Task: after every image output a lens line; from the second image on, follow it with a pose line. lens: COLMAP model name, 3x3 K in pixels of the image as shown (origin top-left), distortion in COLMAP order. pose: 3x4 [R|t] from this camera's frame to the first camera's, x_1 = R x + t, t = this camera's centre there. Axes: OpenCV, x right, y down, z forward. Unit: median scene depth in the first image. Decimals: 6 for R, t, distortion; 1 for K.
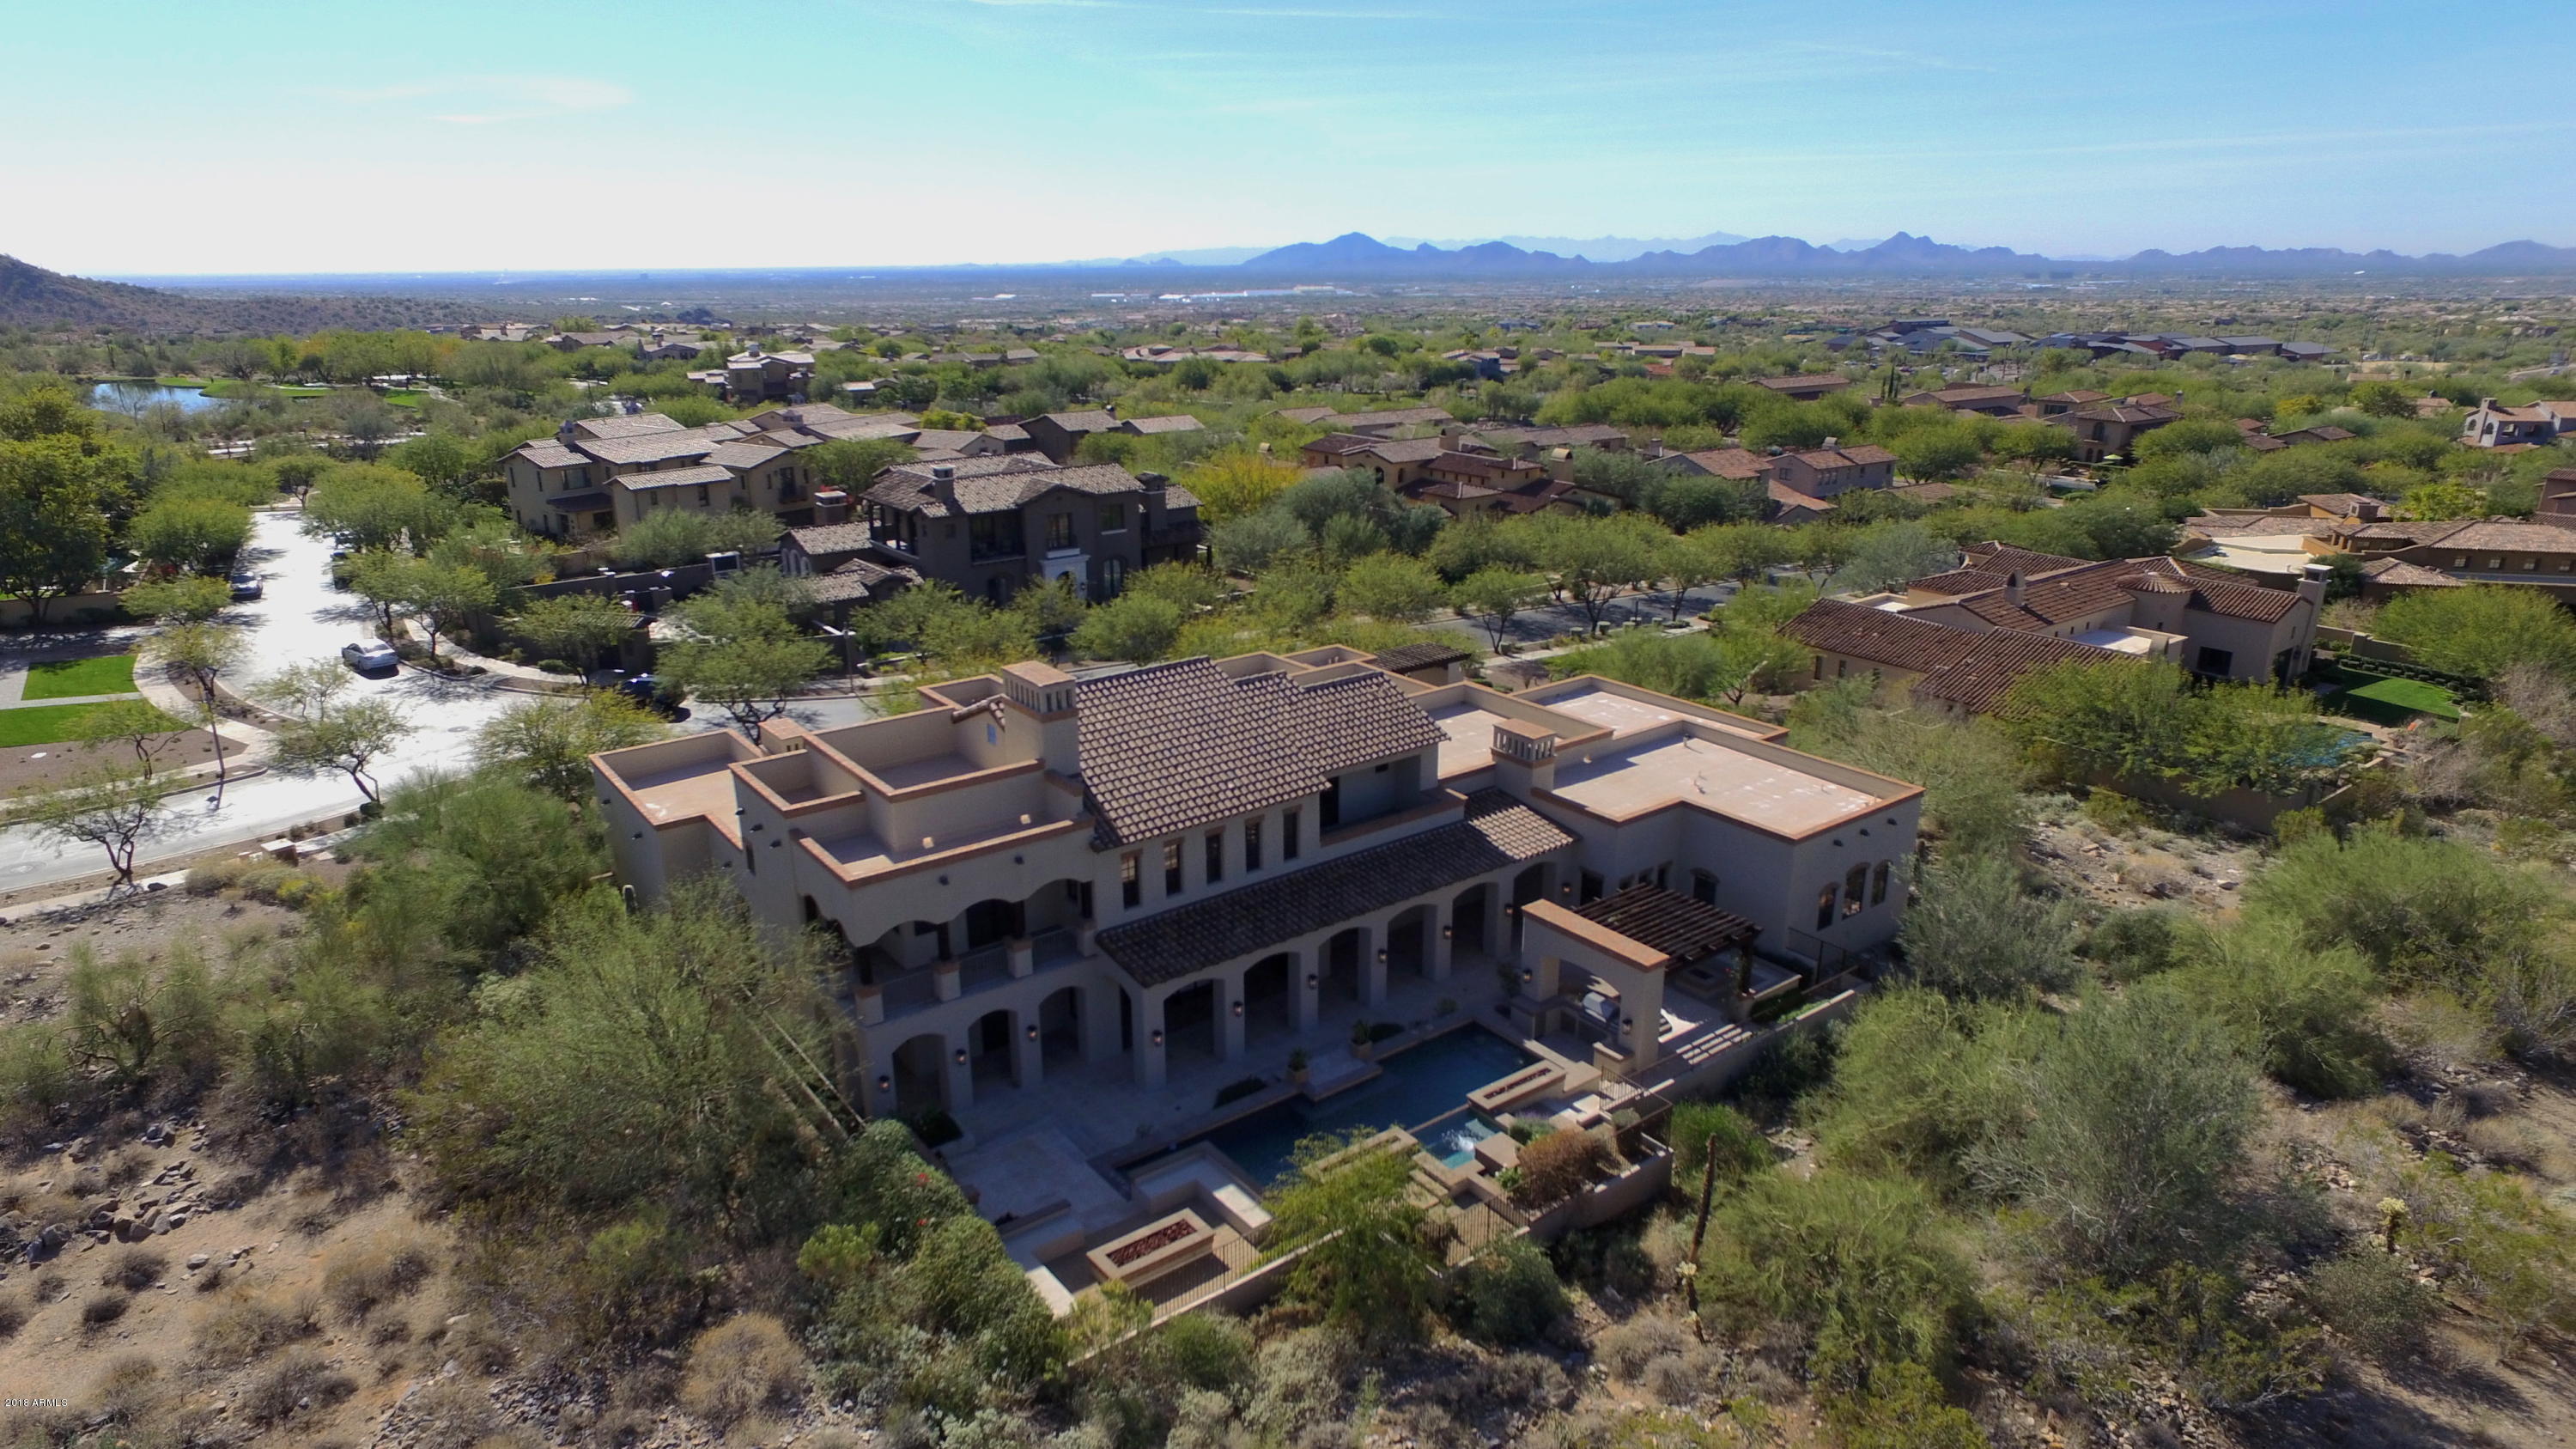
lens RADIAL K [[1488.7, 0, 1269.6], [0, 1488.7, 734.5], [0, 0, 1]] dist [-0.020305, 0.022284]
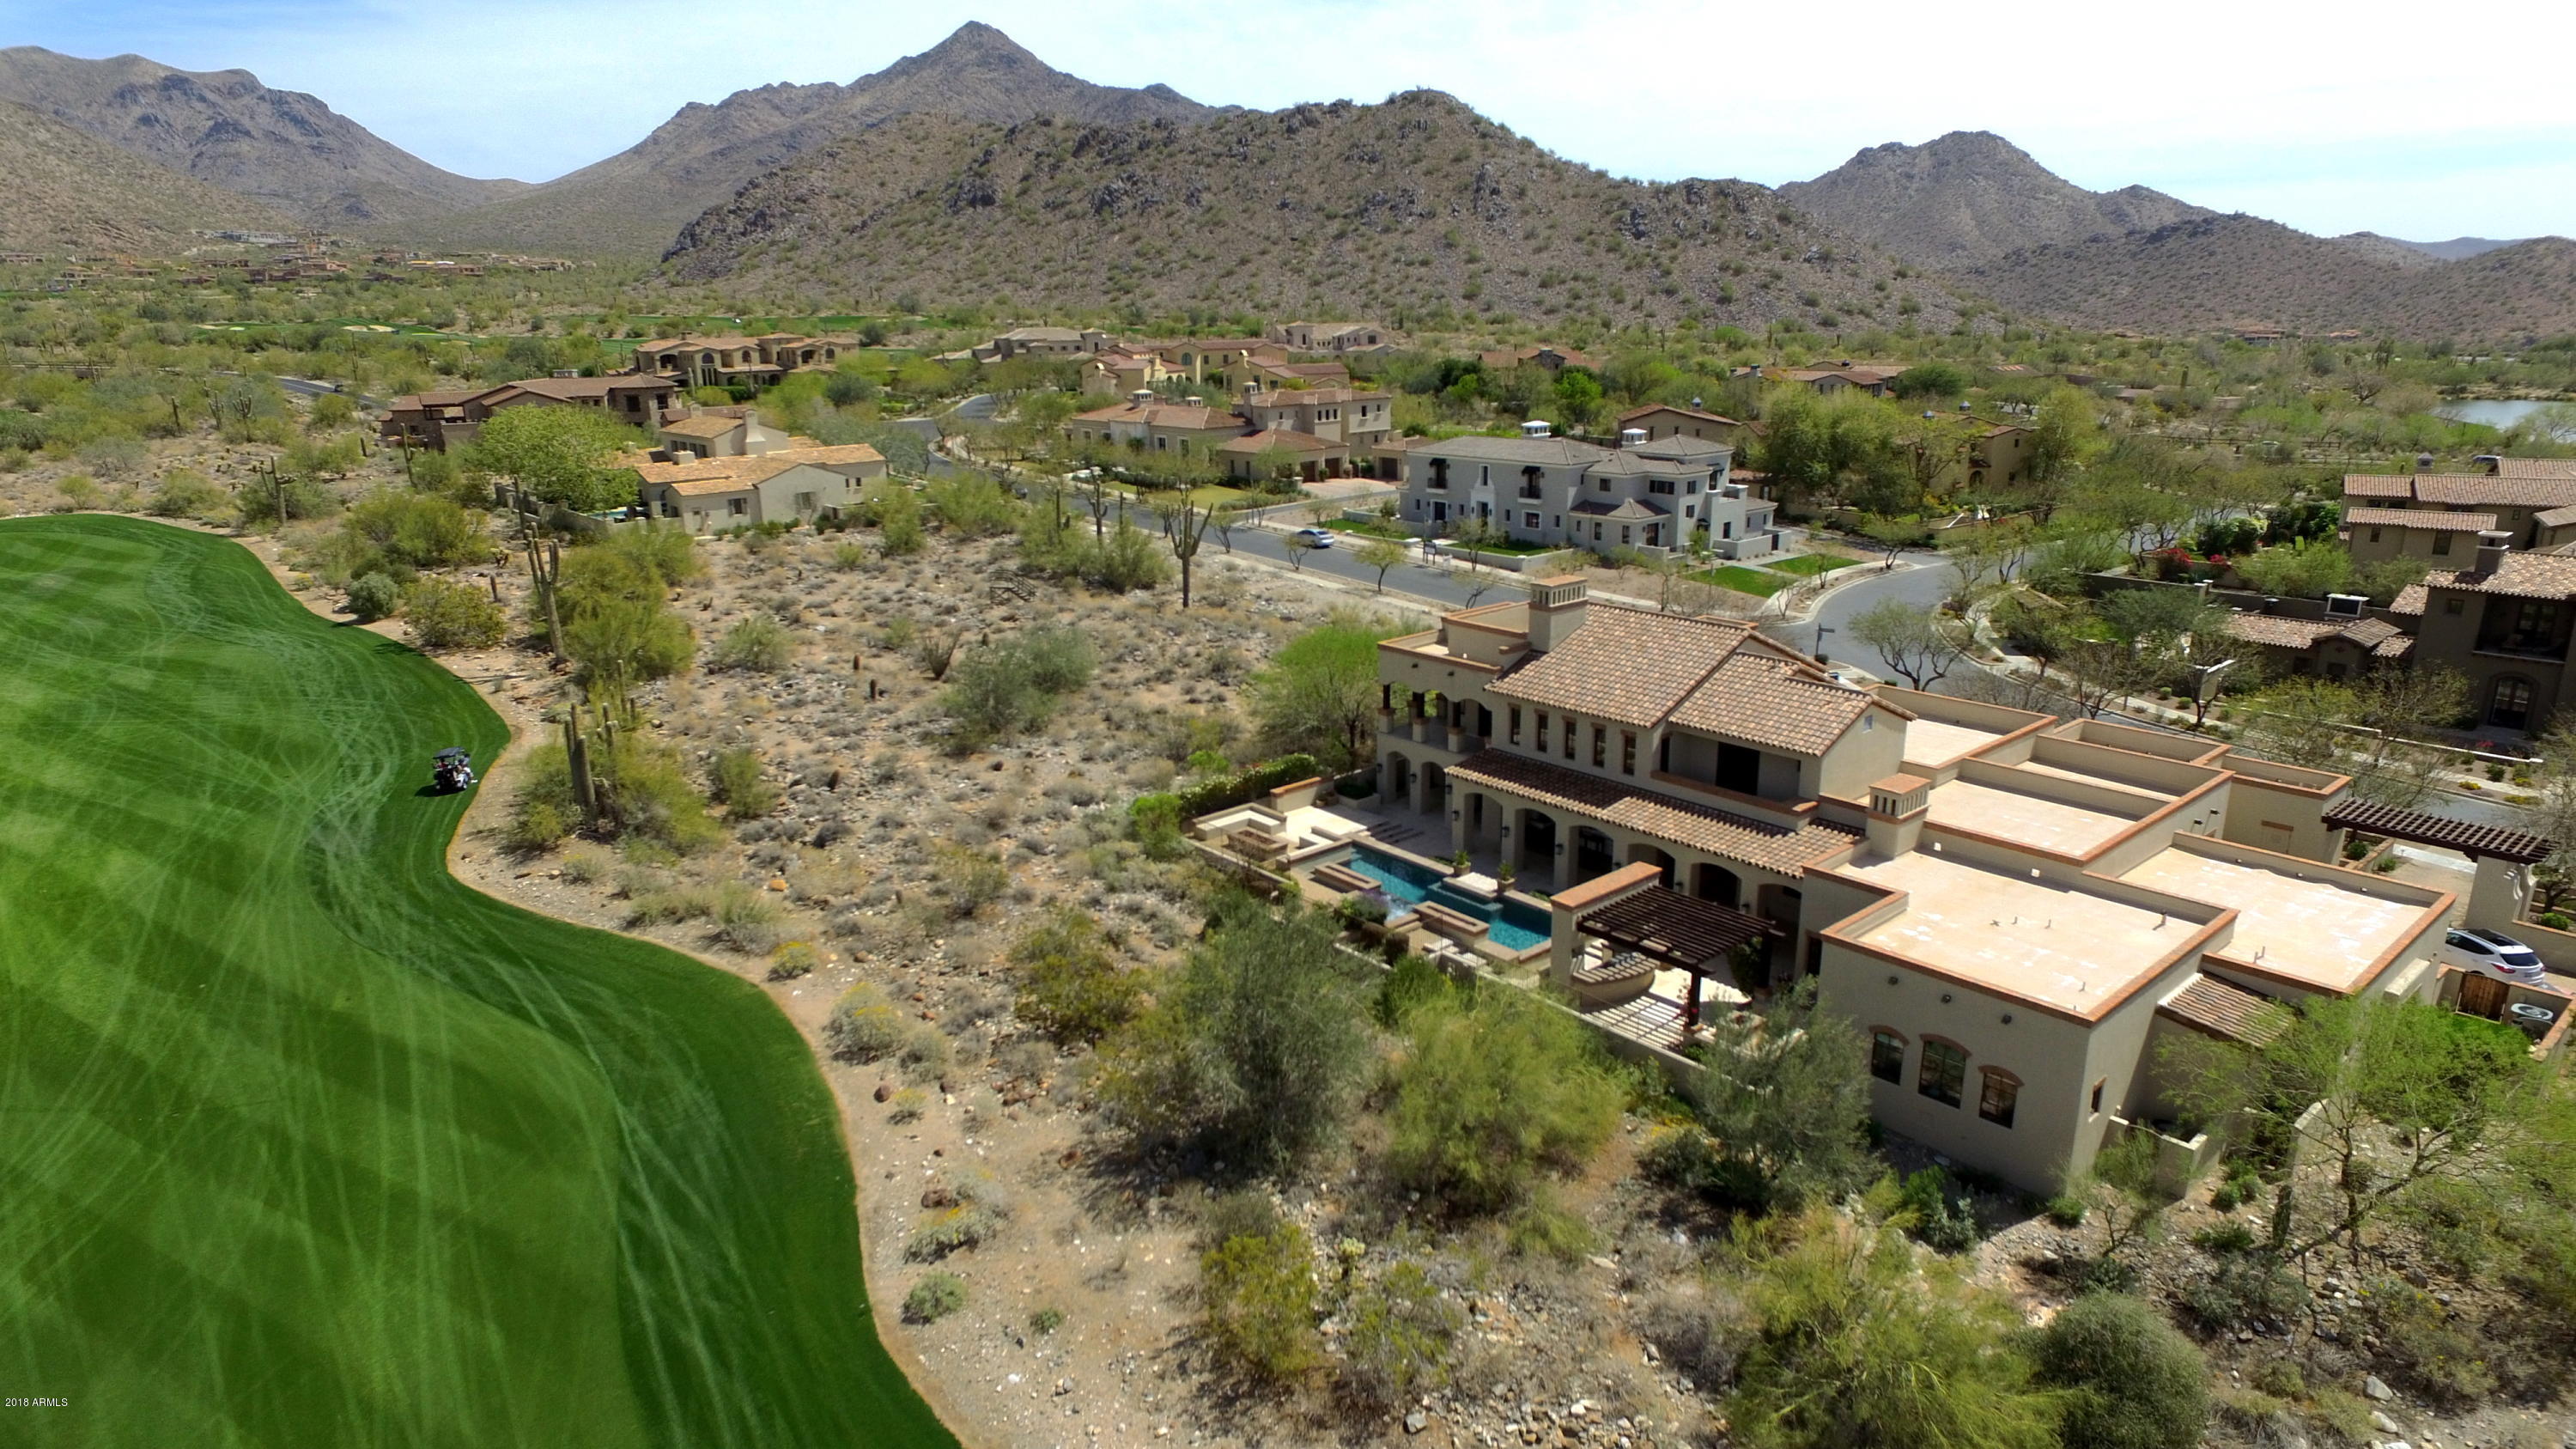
lens RADIAL K [[1488.7, 0, 1269.6], [0, 1488.7, 734.5], [0, 0, 1]] dist [-0.020305, 0.022284]
pose [[0.063483, 0.283711, -0.956806, 0.678863], [-0.294177, 0.921461, 0.253712, -0.101563], [0.953640, 0.265364, 0.141958, 0.297246]]
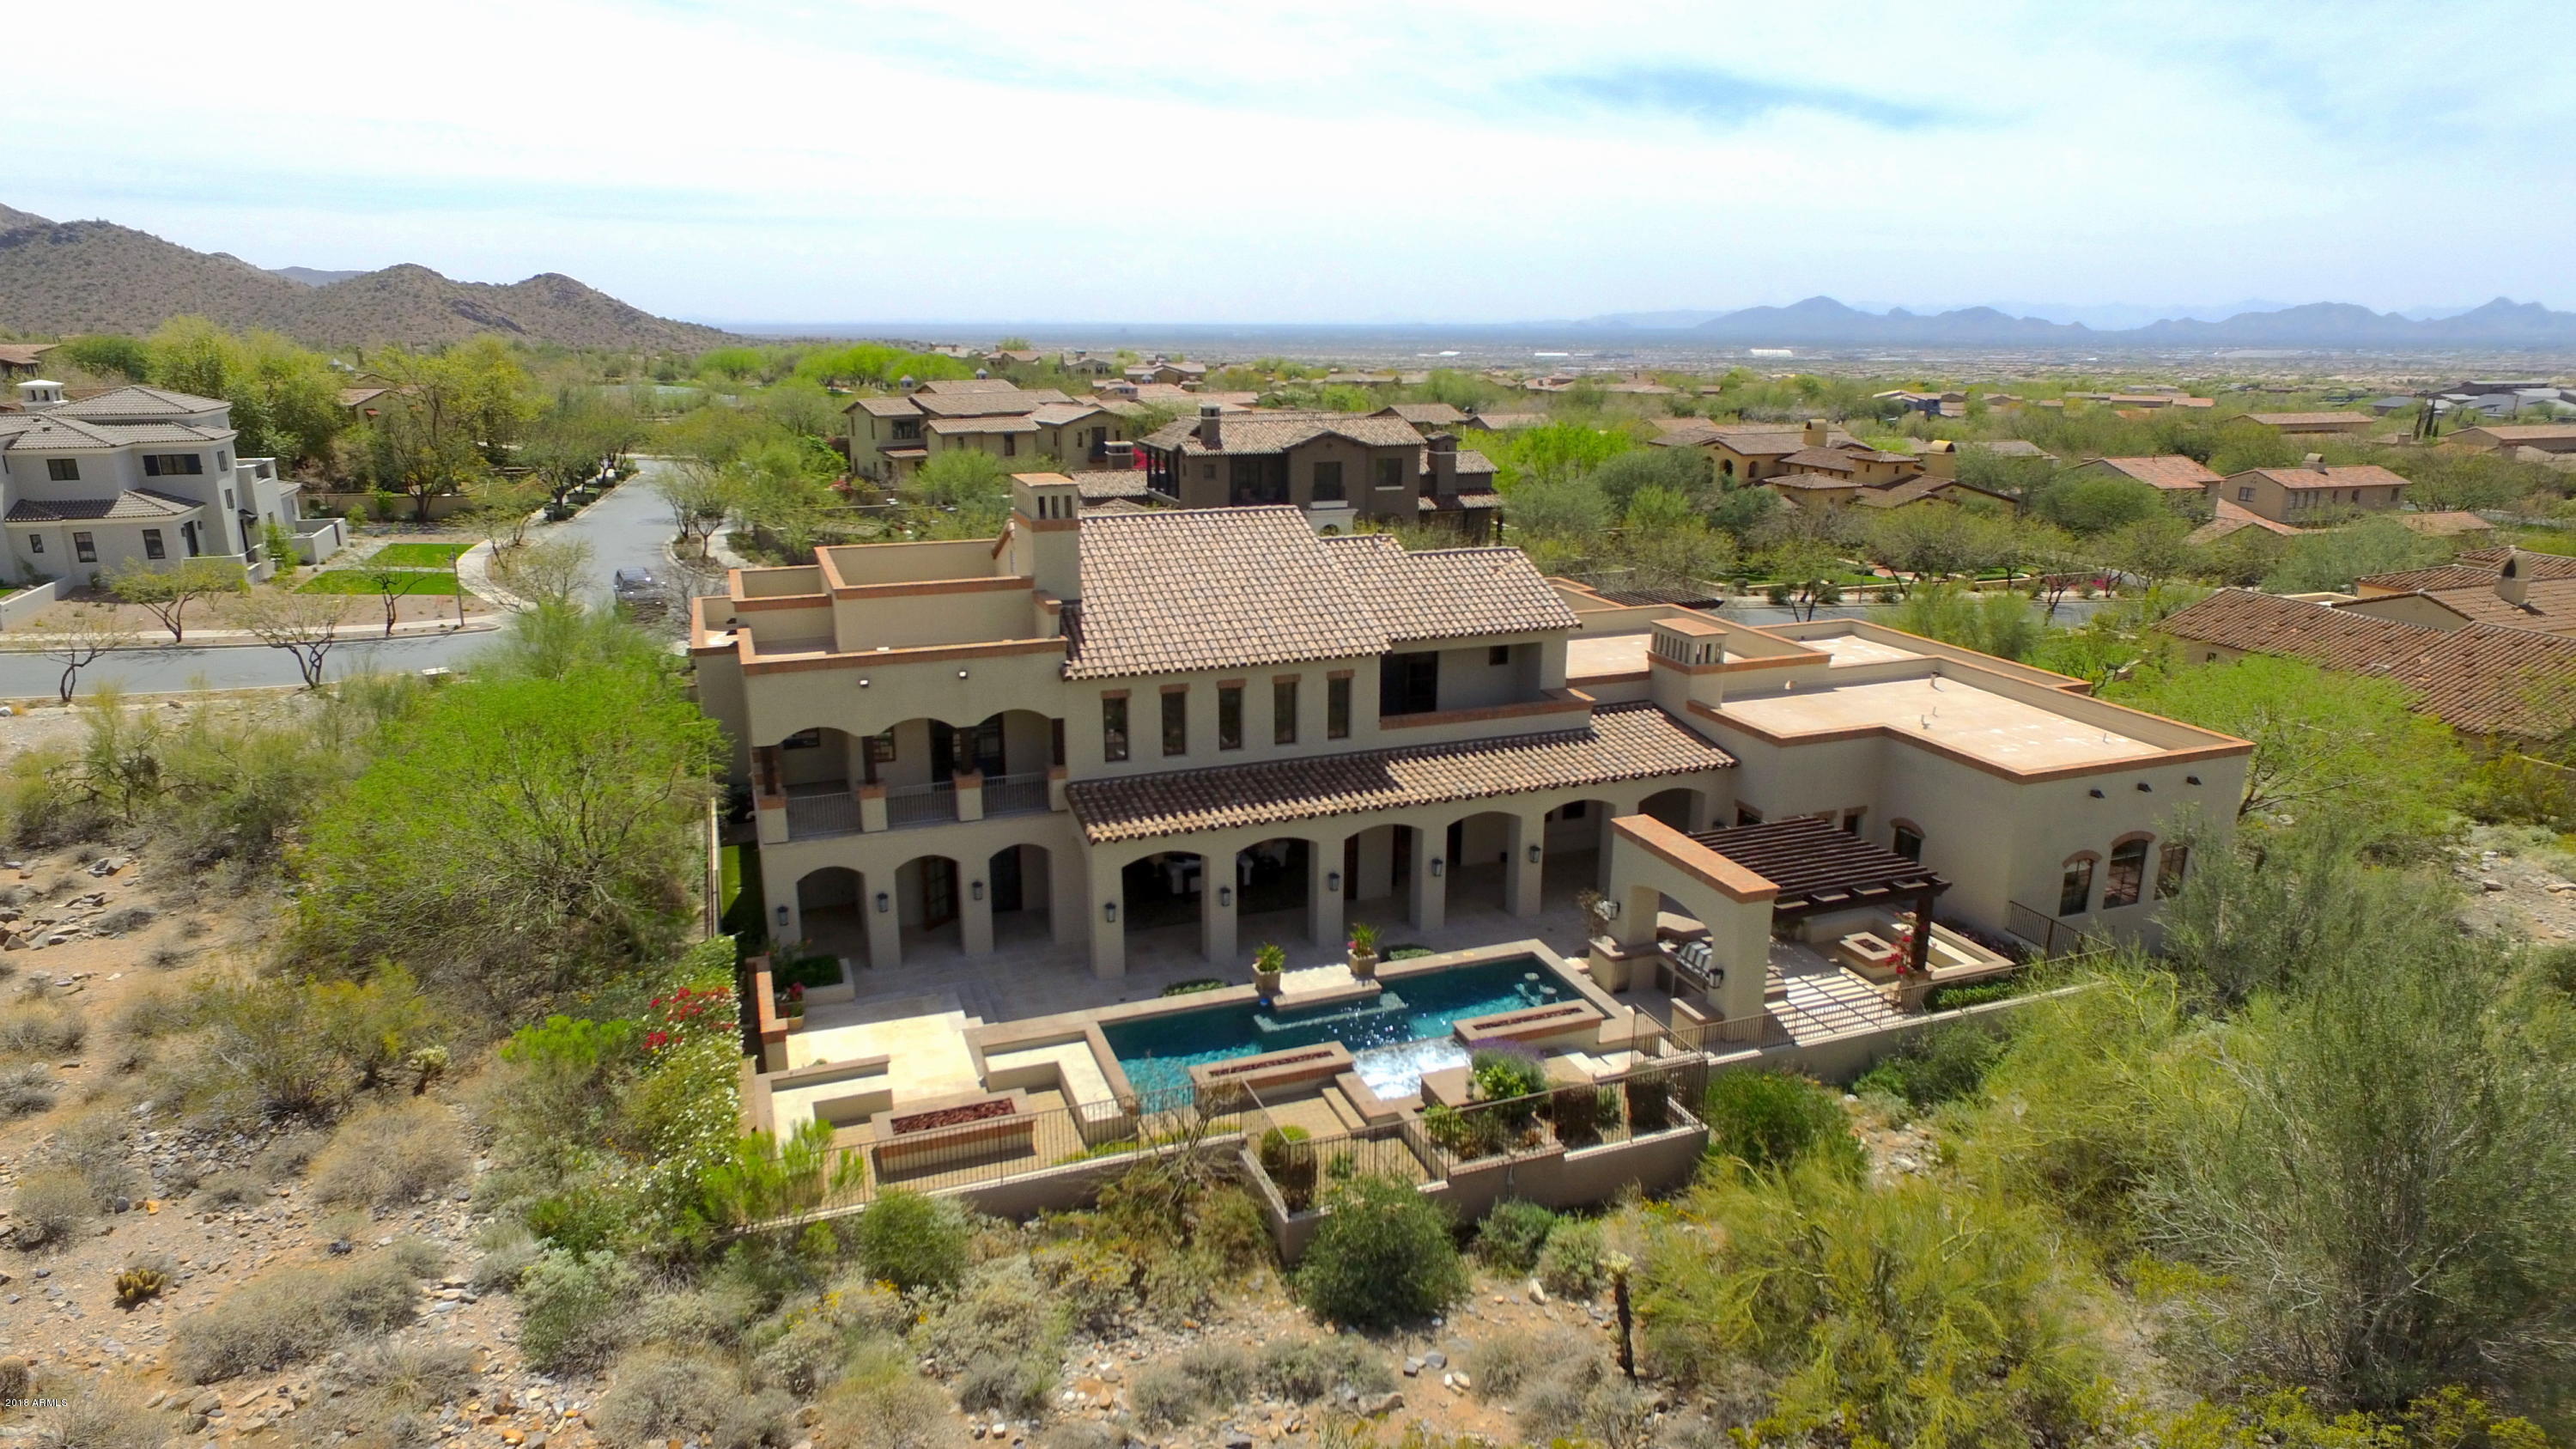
lens RADIAL K [[1488.7, 0, 1269.6], [0, 1488.7, 734.5], [0, 0, 1]] dist [-0.020305, 0.022284]
pose [[0.958620, 0.086316, -0.271288, 0.113018], [-0.096567, 0.995021, -0.024641, 0.060027], [0.267810, 0.049819, 0.962183, 0.116851]]
